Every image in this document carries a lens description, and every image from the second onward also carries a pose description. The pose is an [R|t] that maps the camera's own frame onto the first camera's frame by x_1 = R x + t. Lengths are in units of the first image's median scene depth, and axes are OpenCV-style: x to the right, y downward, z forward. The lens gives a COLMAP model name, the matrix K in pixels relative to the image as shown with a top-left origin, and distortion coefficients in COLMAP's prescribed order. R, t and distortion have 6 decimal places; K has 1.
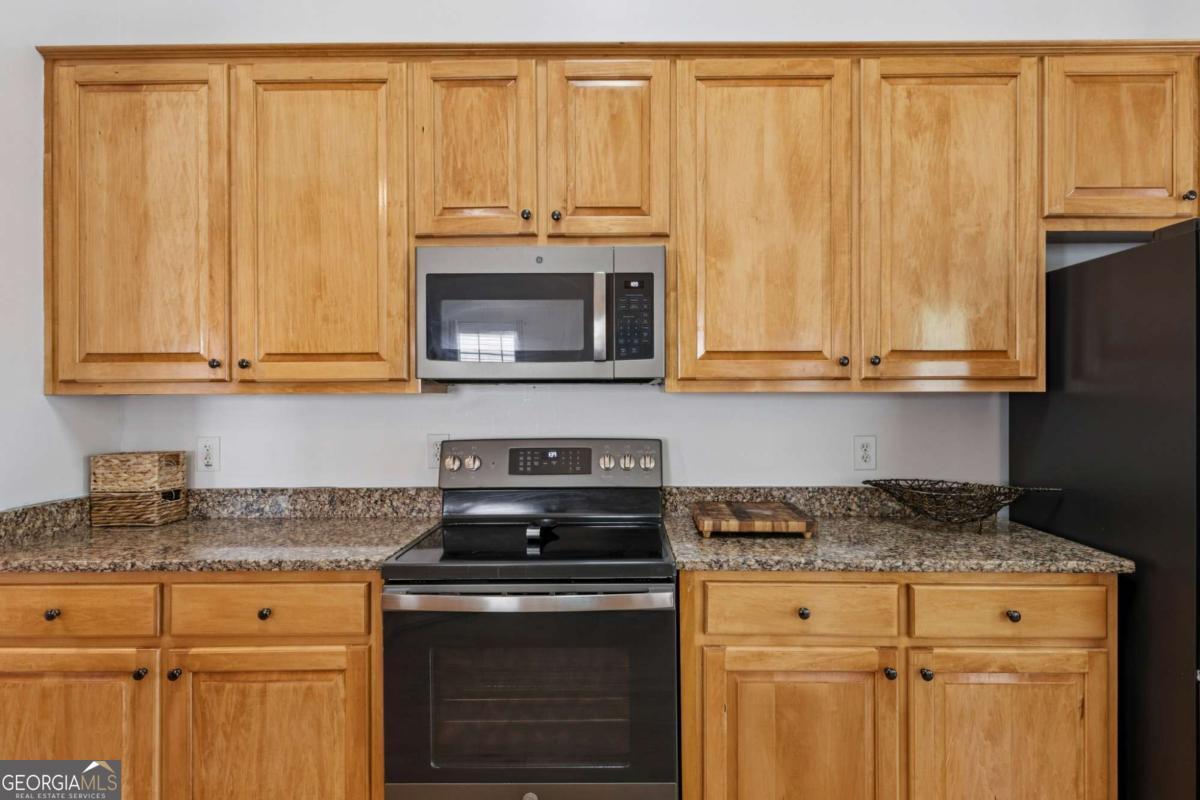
lens RADIAL K [[631.2, 0, 602.3], [0, 631.2, 401.7], [0, 0, 1]] dist [-0.000344, 0.000600]
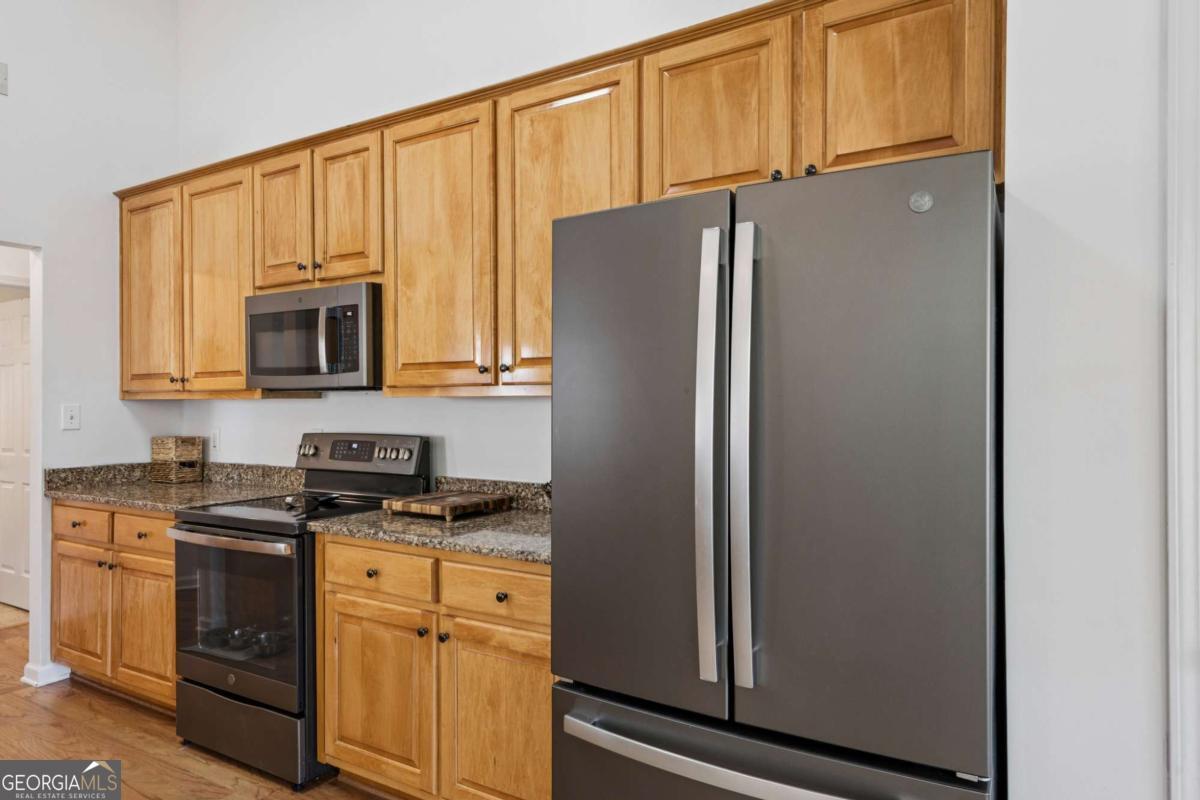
lens RADIAL K [[721.2, 0, 606.0], [0, 721.2, 401.2], [0, 0, 1]] dist [0.027836, -0.010465]
pose [[0.862097, -0.000504, -0.506743, 1.223559], [-0.000605, 0.999998, -0.002025, -0.004380], [0.506743, 0.002052, 0.862095, -0.009319]]
